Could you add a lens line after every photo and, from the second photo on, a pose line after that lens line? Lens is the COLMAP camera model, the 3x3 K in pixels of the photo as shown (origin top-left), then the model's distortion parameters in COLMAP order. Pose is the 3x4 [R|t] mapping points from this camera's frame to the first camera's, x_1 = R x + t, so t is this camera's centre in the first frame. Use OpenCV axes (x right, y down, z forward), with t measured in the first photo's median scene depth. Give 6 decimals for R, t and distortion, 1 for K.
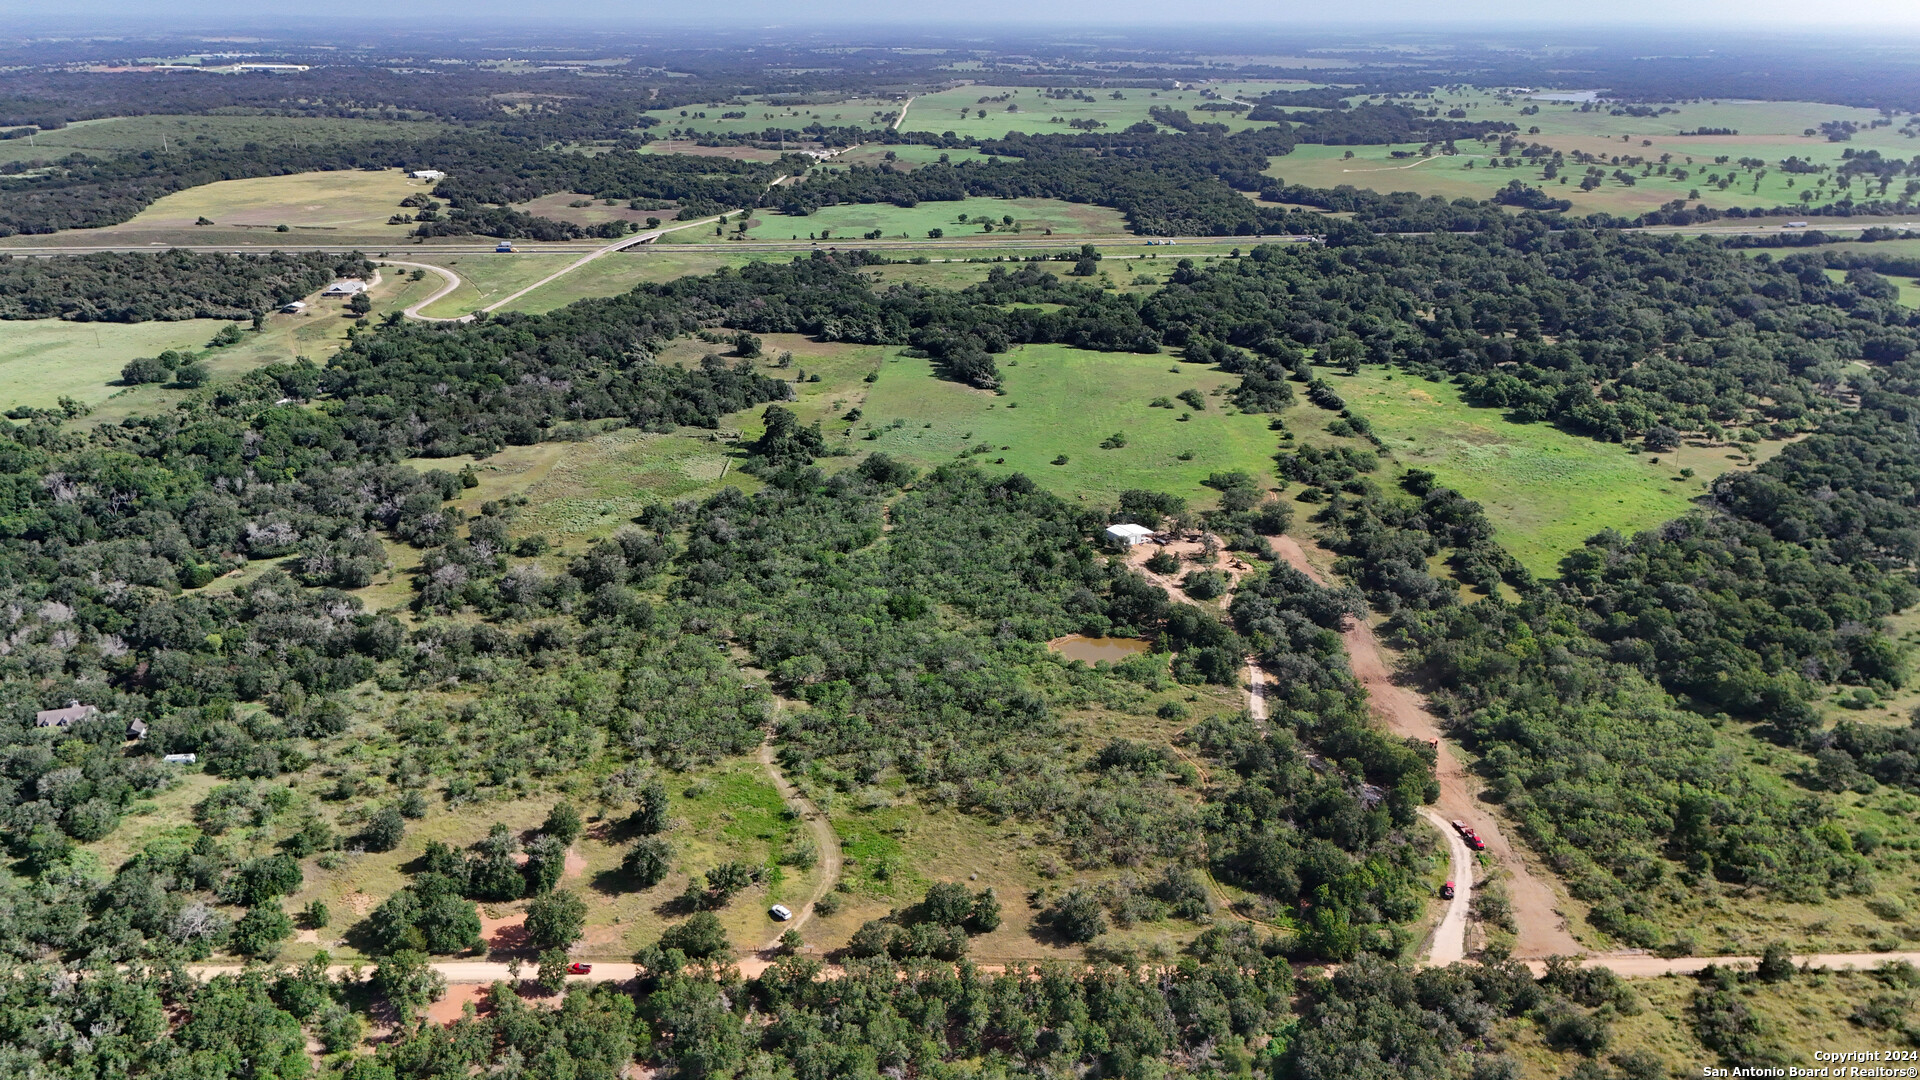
lens RADIAL K [[1410.3, 0, 958.0], [0, 1410.3, 540.1], [0, 0, 1]] dist [0.073233, -0.072041]
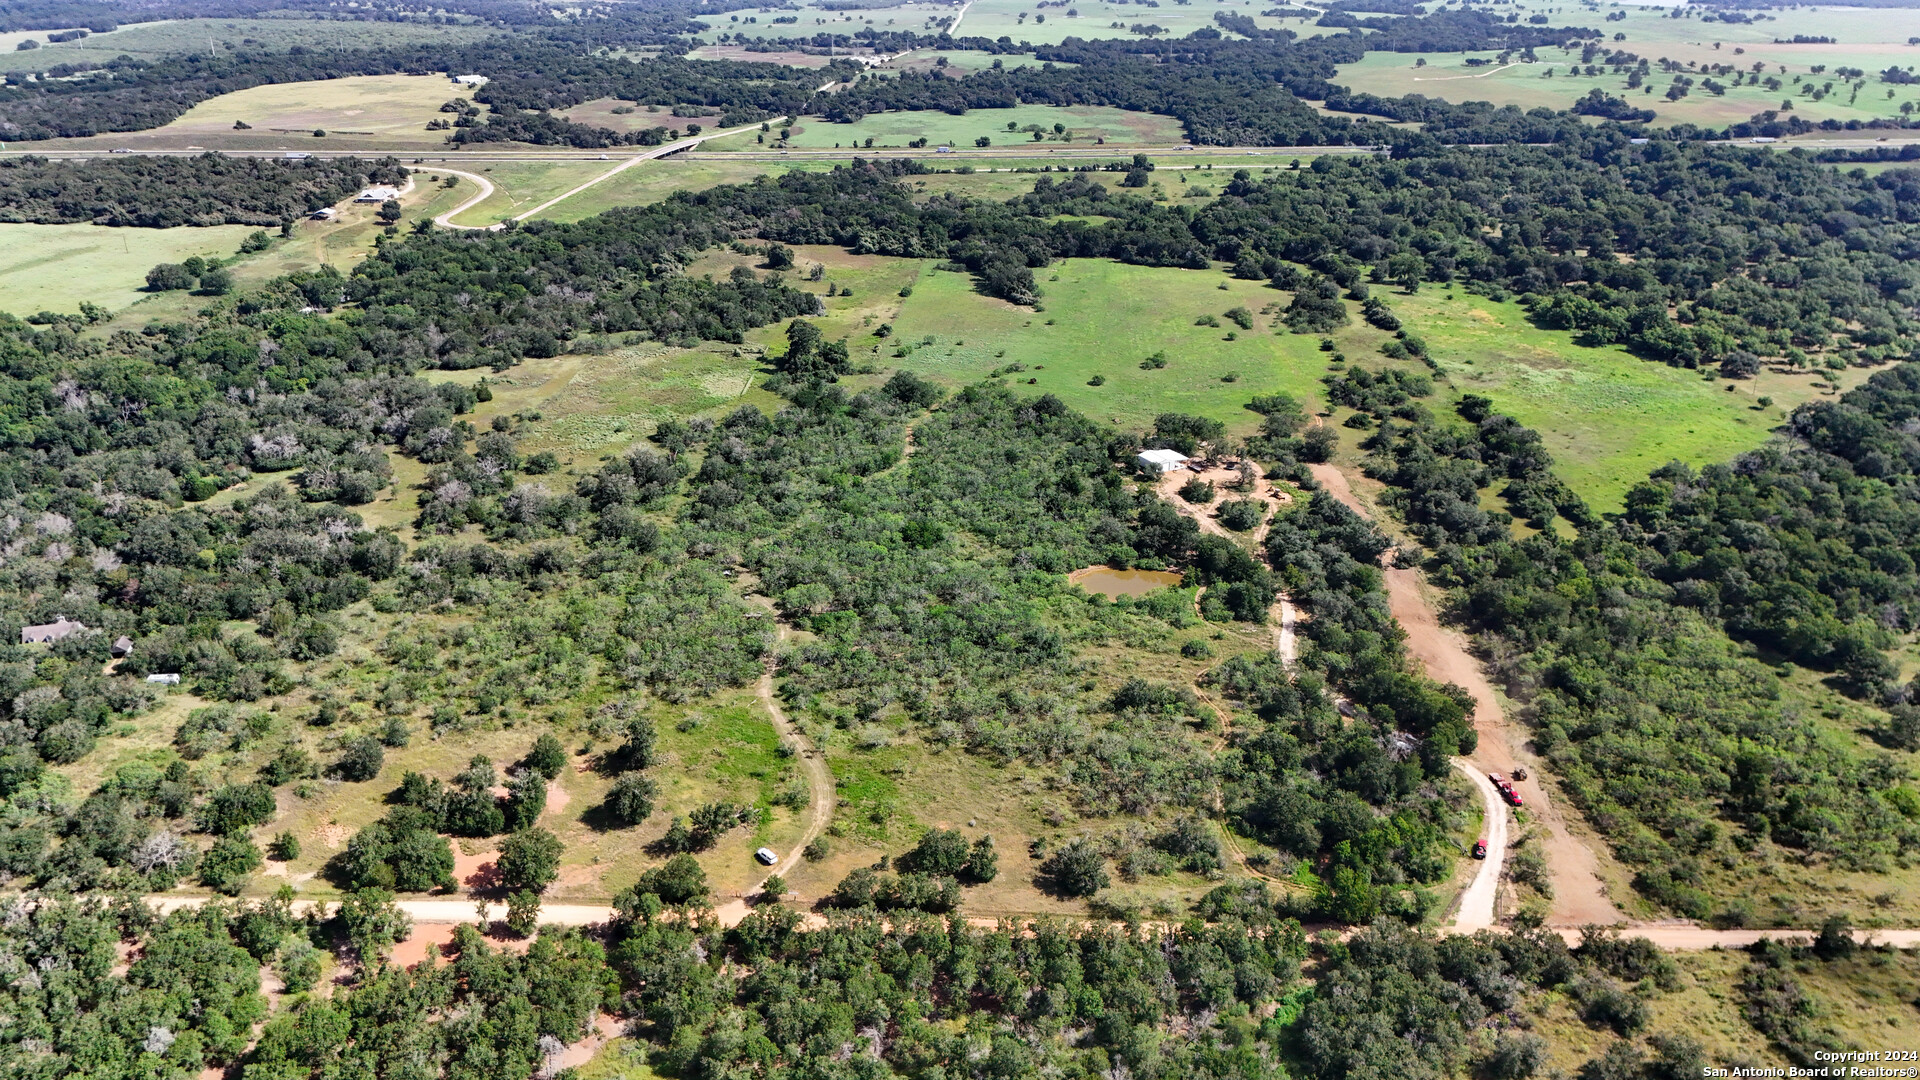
lens RADIAL K [[1415.1, 0, 957.6], [0, 1415.1, 538.7], [0, 0, 1]] dist [0.065571, -0.061675]
pose [[0.999115, 0.016631, -0.038632, 0.021353], [-0.014427, 0.998290, 0.056647, -0.003565], [0.039509, -0.056040, 0.997647, 0.039307]]
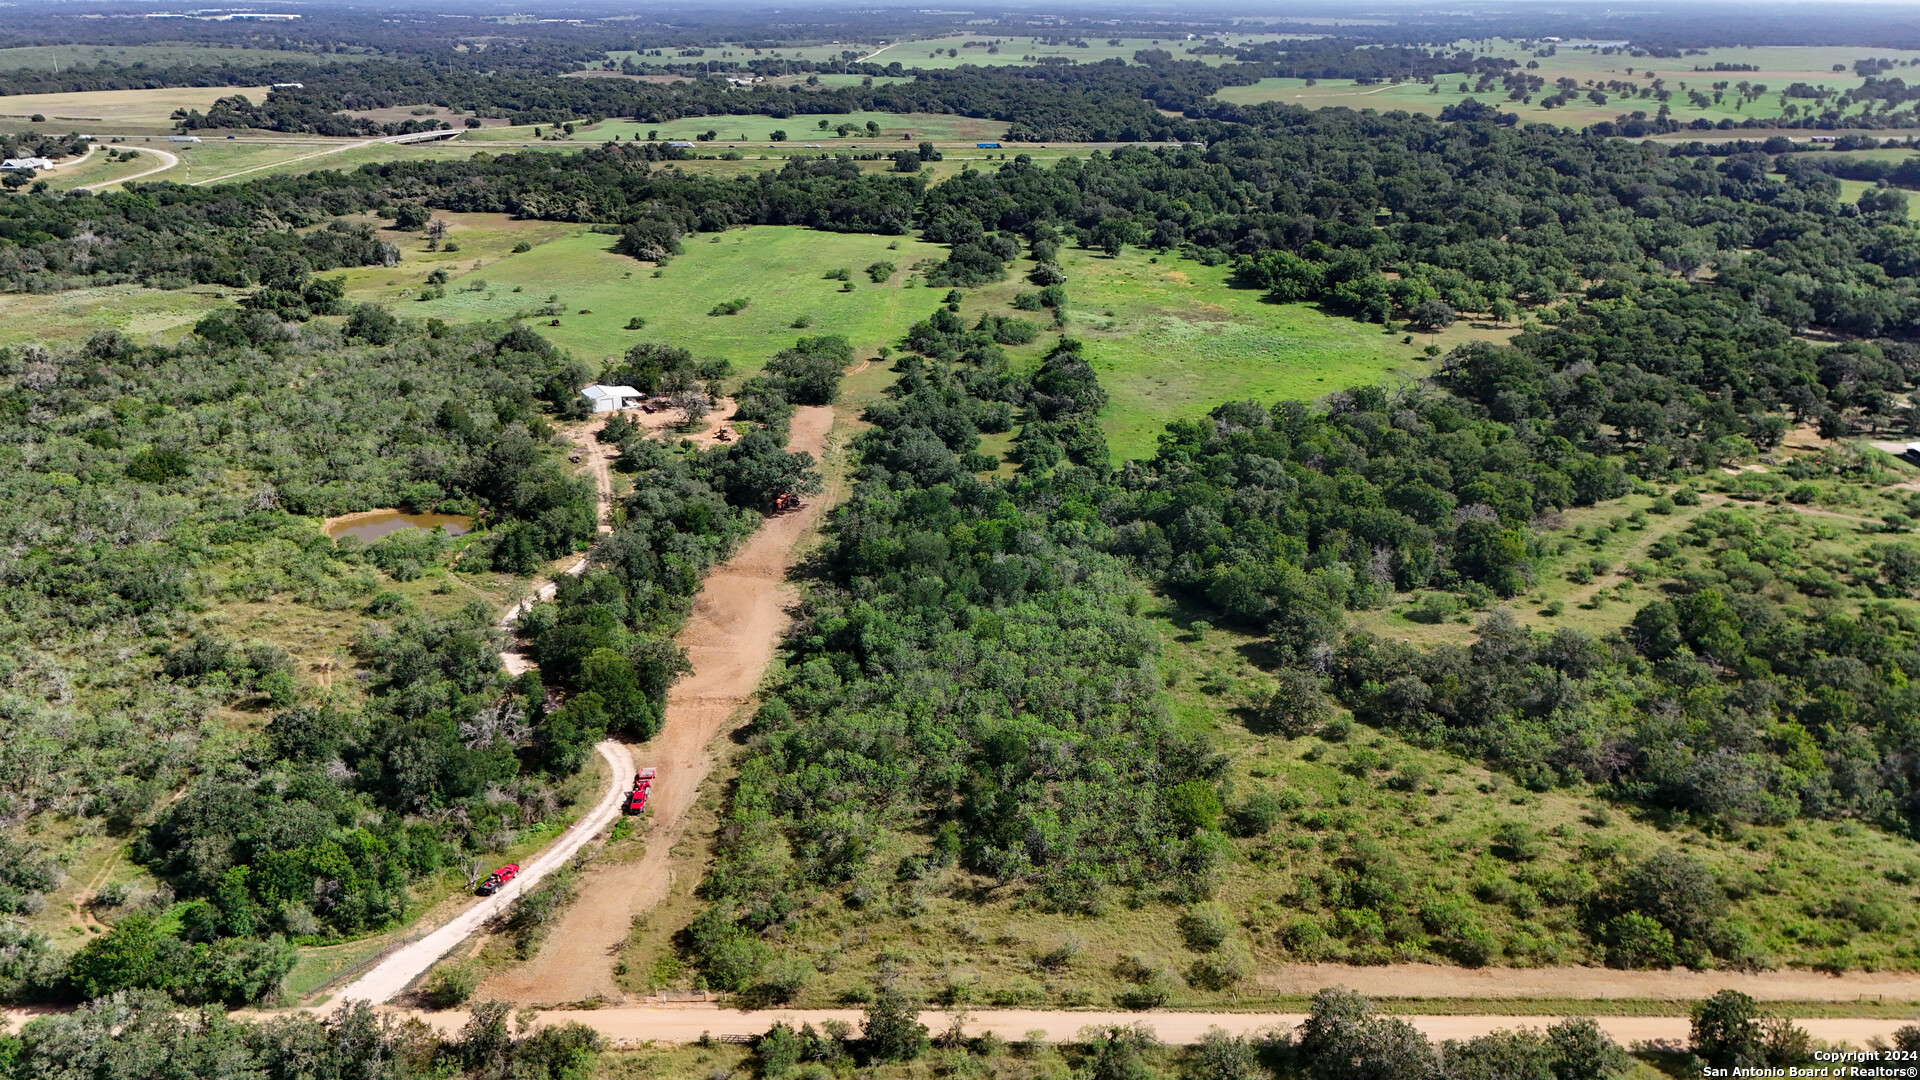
lens RADIAL K [[1415.1, 0, 957.6], [0, 1415.1, 538.7], [0, 0, 1]] dist [0.065571, -0.061675]
pose [[0.998881, 0.018563, -0.043498, 0.345789], [-0.018082, 0.999771, 0.011422, 0.059352], [0.043700, -0.010622, 0.998988, 0.263947]]
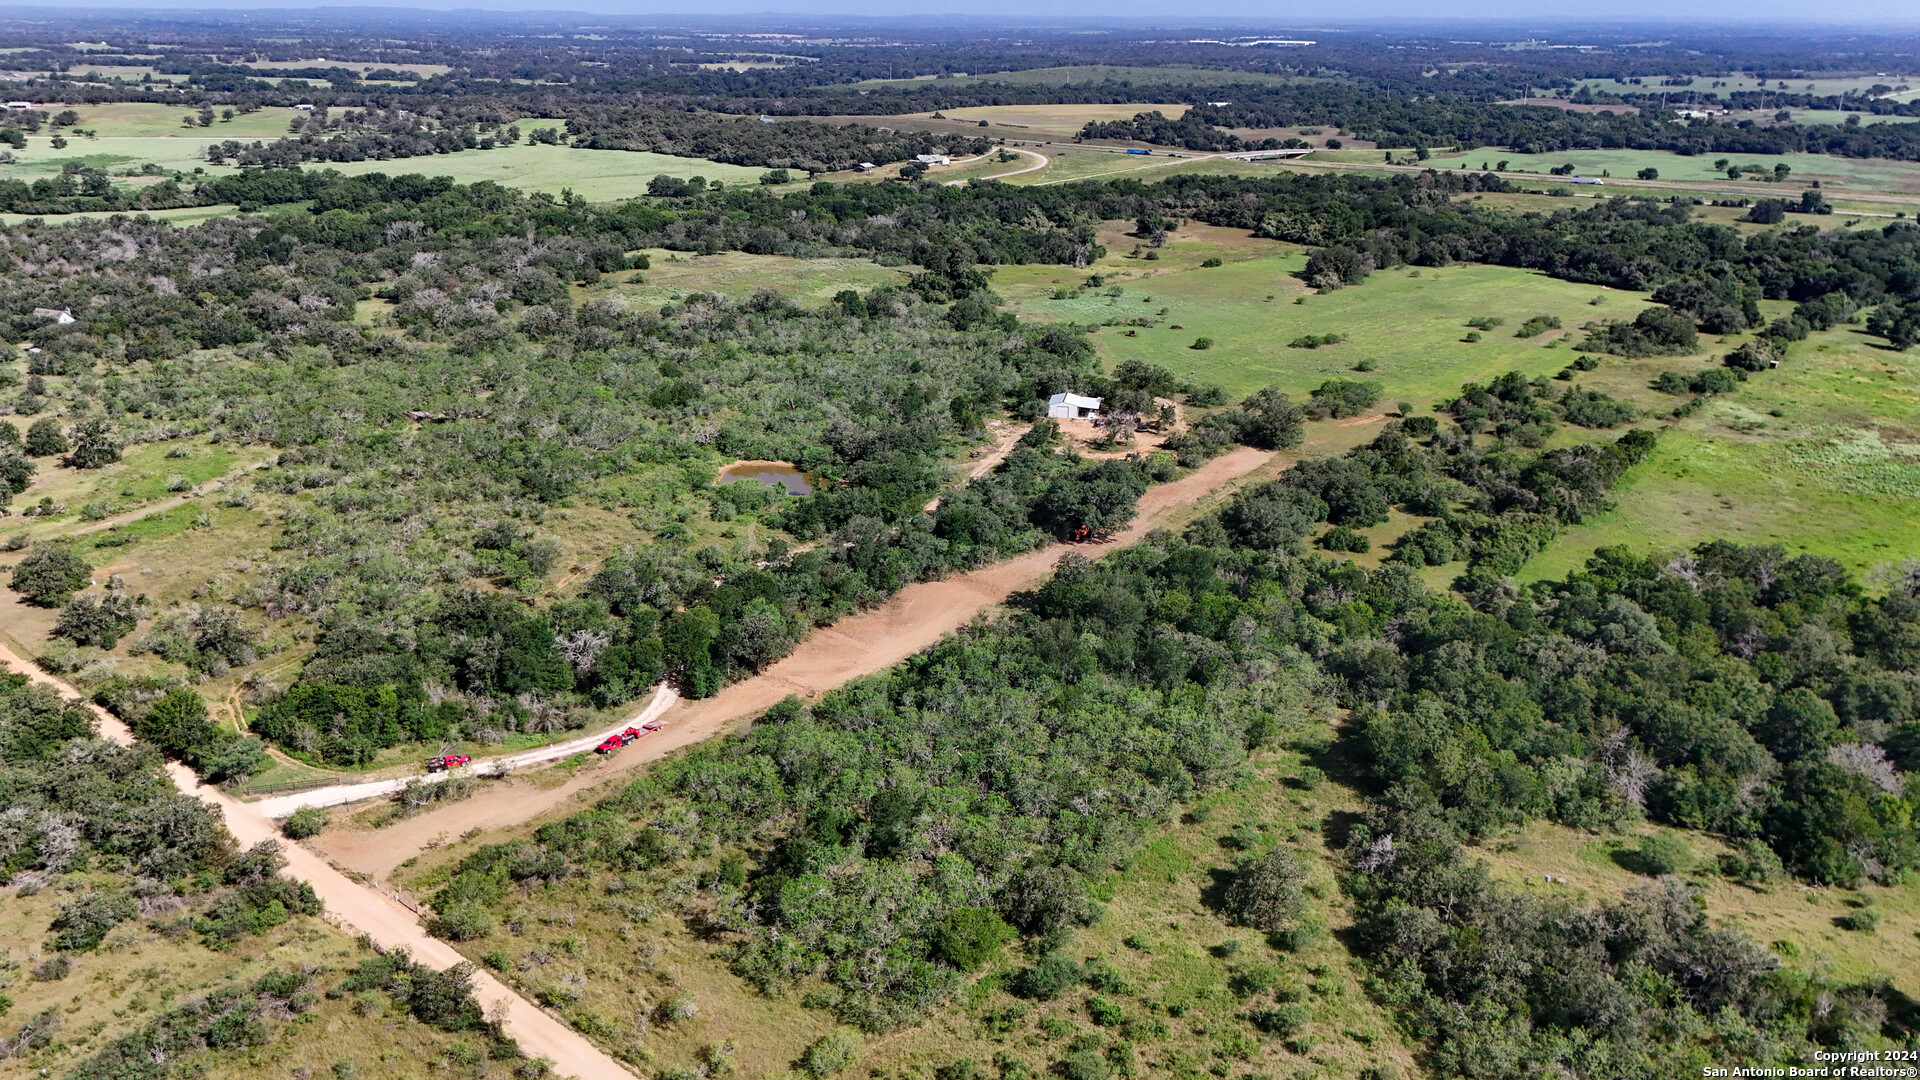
lens RADIAL K [[1415.1, 0, 957.6], [0, 1415.1, 538.7], [0, 0, 1]] dist [0.065571, -0.061675]
pose [[0.754865, 0.230765, -0.613943, 0.569892], [-0.234028, 0.969211, 0.076556, 0.021666], [0.612707, 0.085890, 0.785629, 0.378675]]
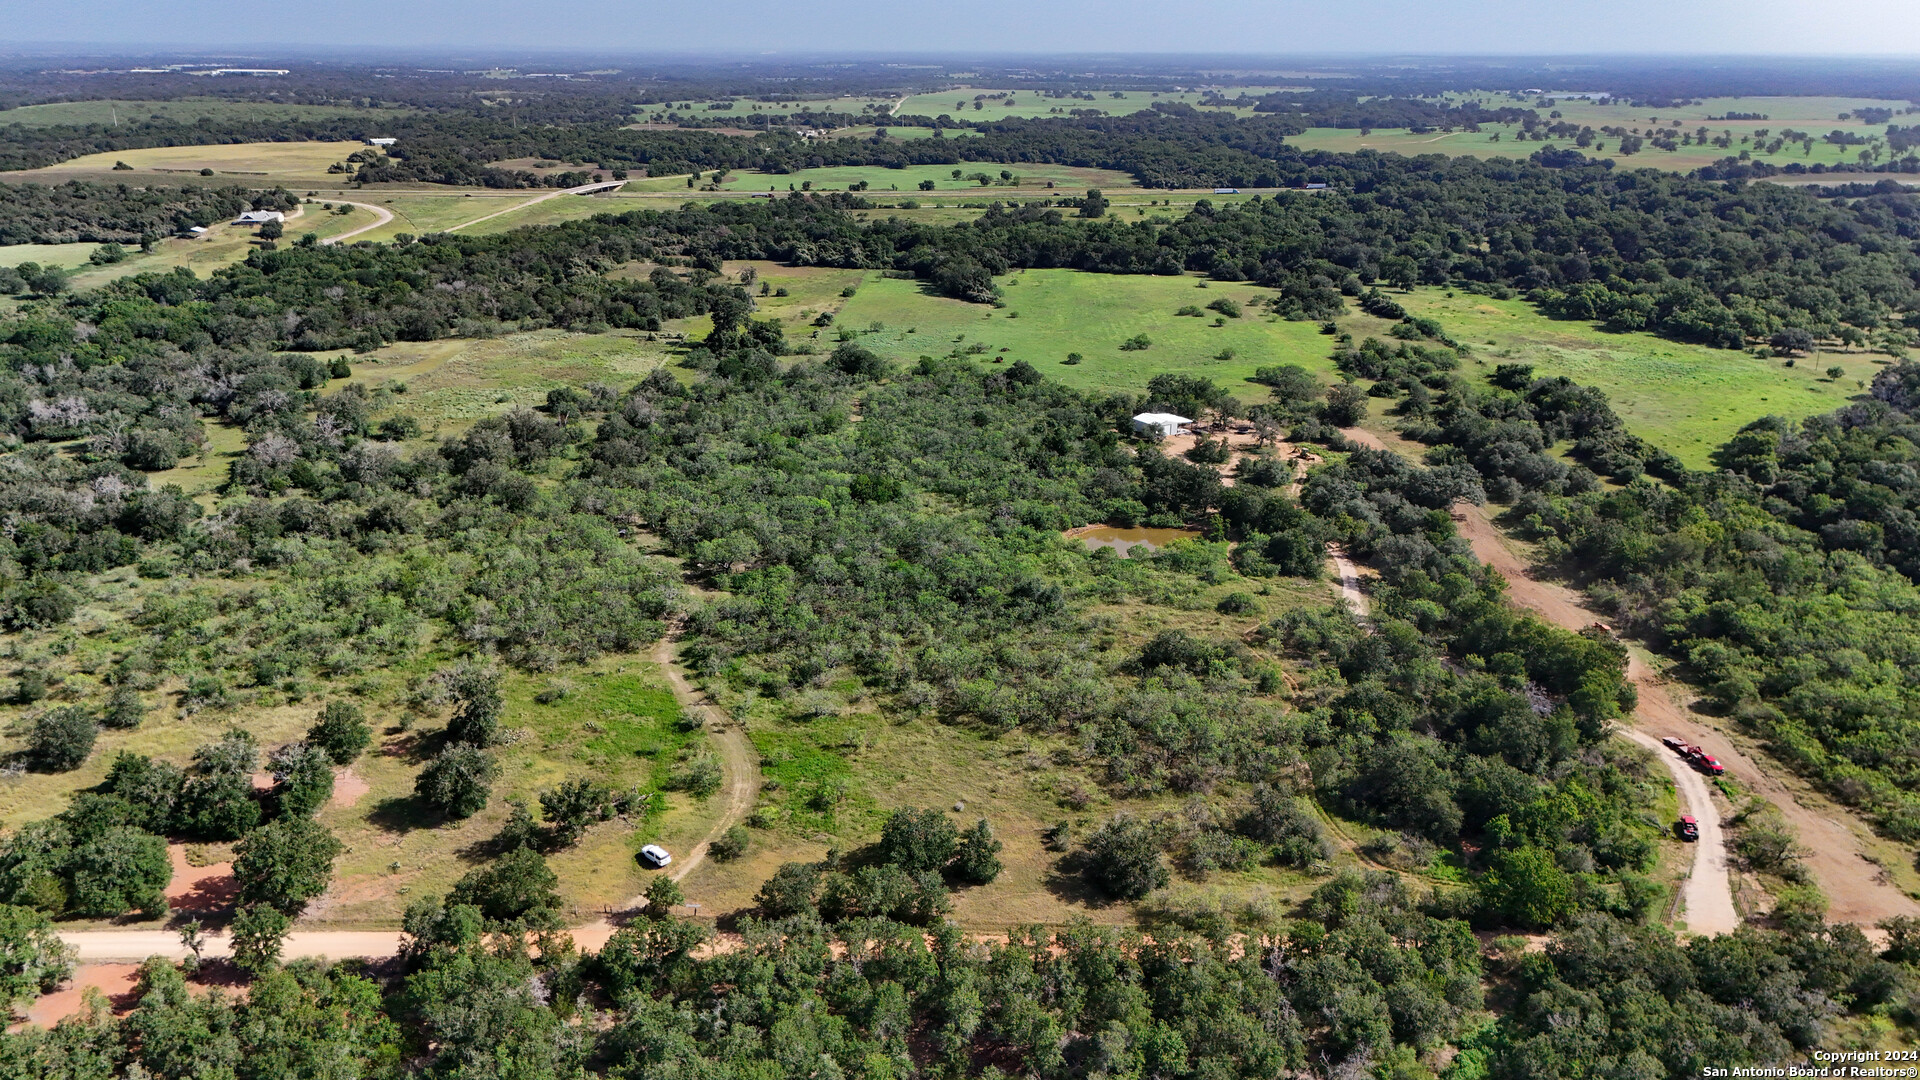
lens RADIAL K [[1415.1, 0, 957.6], [0, 1415.1, 538.7], [0, 0, 1]] dist [0.065571, -0.061675]
pose [[0.999998, -0.000155, 0.001748, 0.005639], [0.000195, 0.999742, -0.022697, 0.079817], [-0.001744, 0.022698, 0.999741, 0.212448]]
